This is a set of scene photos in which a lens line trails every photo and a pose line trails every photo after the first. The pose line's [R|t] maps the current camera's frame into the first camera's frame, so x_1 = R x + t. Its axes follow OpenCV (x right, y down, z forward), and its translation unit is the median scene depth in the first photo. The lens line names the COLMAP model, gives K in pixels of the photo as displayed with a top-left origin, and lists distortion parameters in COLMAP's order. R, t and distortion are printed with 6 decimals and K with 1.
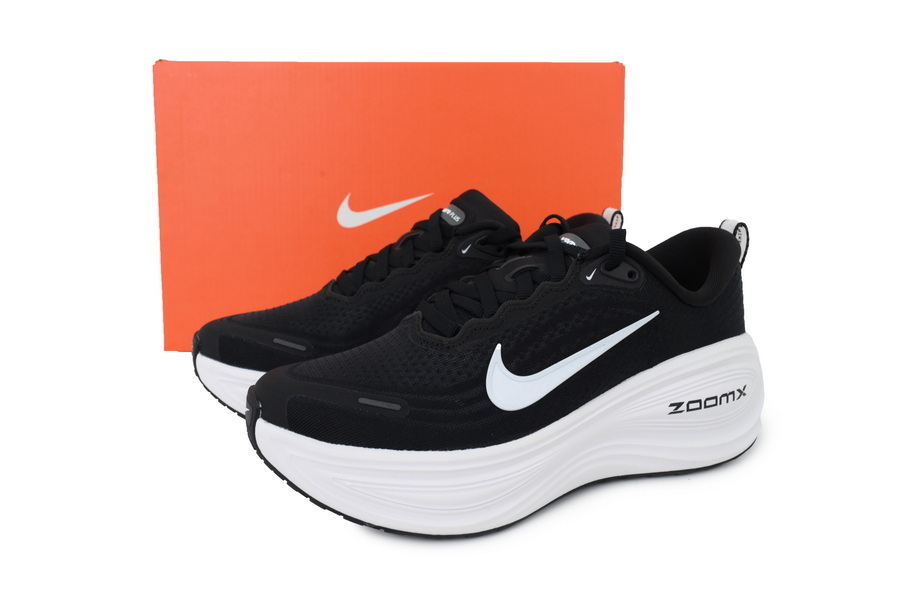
lens RADIAL K [[695.1, 0, 450.0], [0, 695.1, 300.0], [0, 0, 1]] dist [-0.002375, -0.000619]
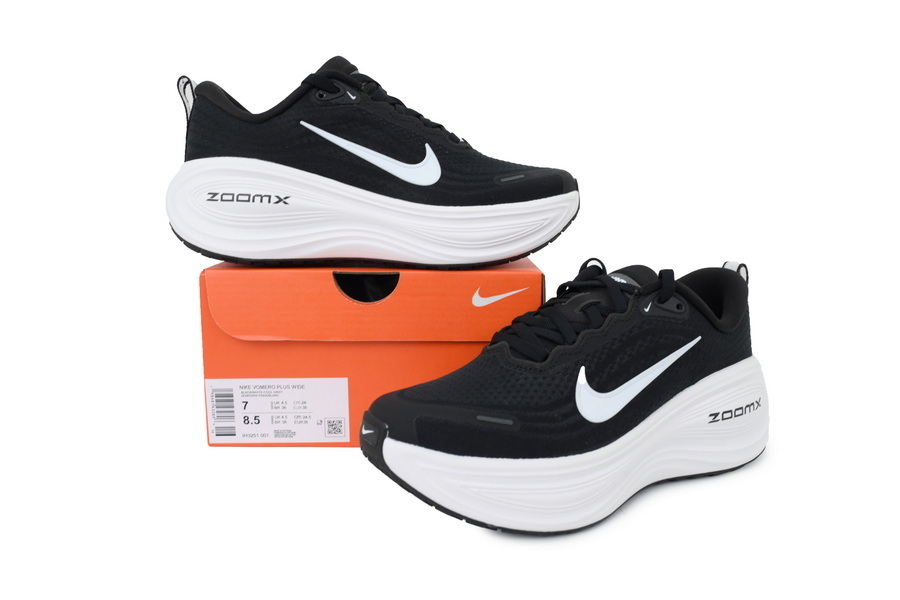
lens RADIAL K [[695.1, 0, 450.0], [0, 695.1, 300.0], [0, 0, 1]] dist [-0.002375, -0.000619]
pose [[0.989809, -0.014753, 0.141632, -0.312005], [0.023622, 0.997849, -0.061143, 0.016788], [-0.140426, 0.063865, 0.988029, -0.140579]]
